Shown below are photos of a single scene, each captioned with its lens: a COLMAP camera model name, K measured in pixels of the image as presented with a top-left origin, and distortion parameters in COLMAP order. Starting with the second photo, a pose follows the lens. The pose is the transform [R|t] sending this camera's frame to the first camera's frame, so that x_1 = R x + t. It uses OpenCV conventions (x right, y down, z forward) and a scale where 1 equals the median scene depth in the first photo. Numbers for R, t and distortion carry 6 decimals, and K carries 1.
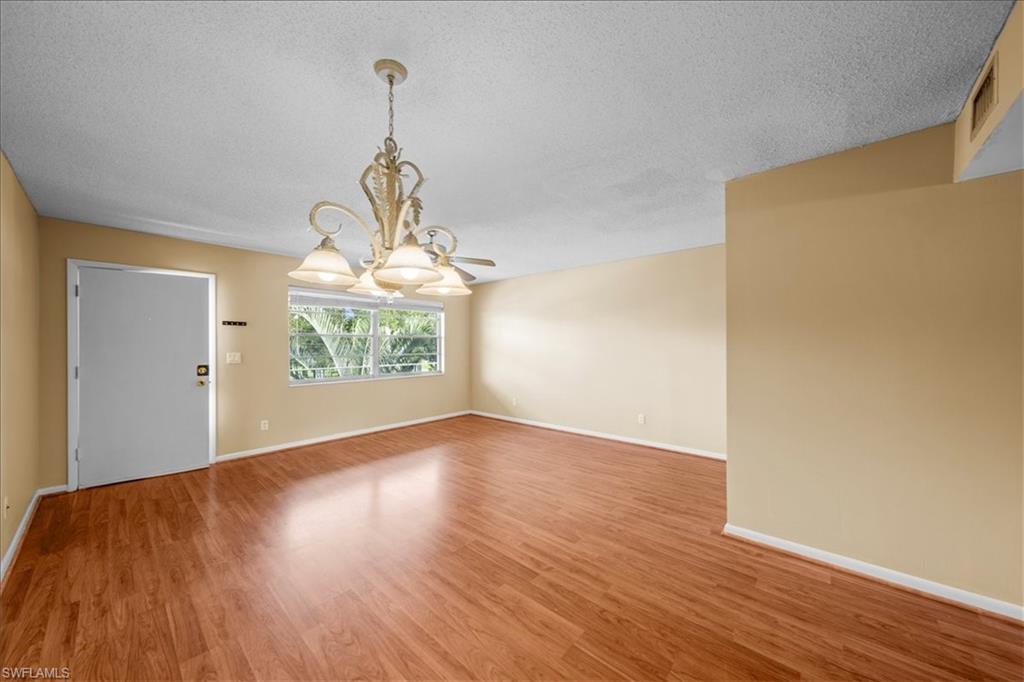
lens RADIAL K [[354.4, 0, 511.5], [0, 354.4, 341.2], [0, 0, 1]] dist [-0.000696, -0.000105]
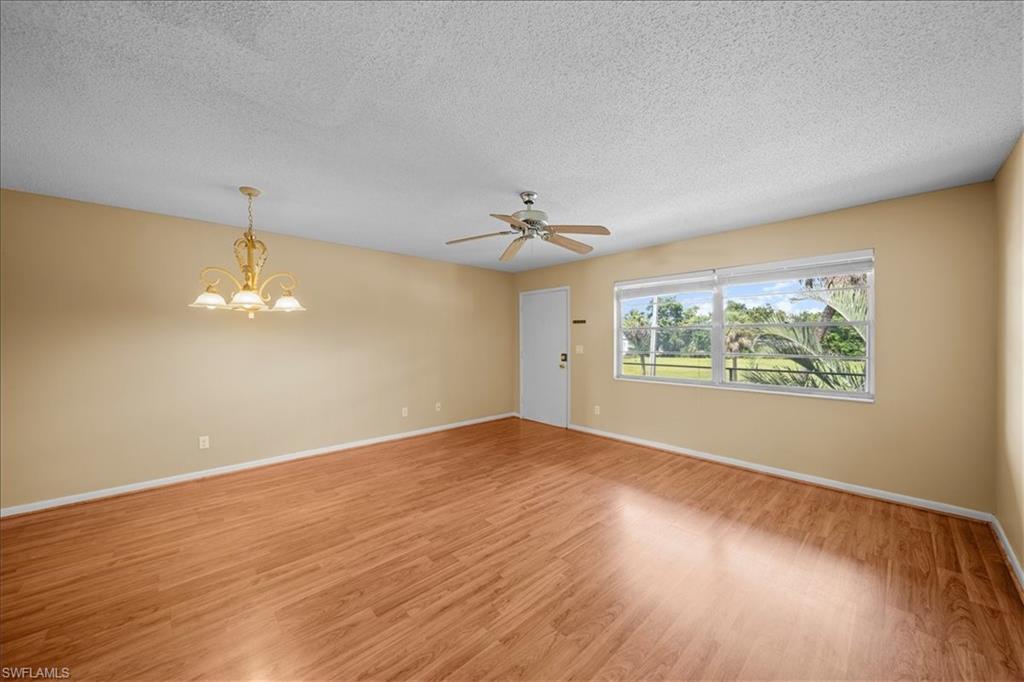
lens RADIAL K [[364.8, 0, 523.5], [0, 364.8, 343.1], [0, 0, 1]] dist [-0.000542, -0.000008]
pose [[-0.077498, 0.018282, -0.996825, 0.647796], [0.013698, 0.999757, 0.017271, 0.000594], [0.996898, -0.012316, -0.077730, 1.154103]]
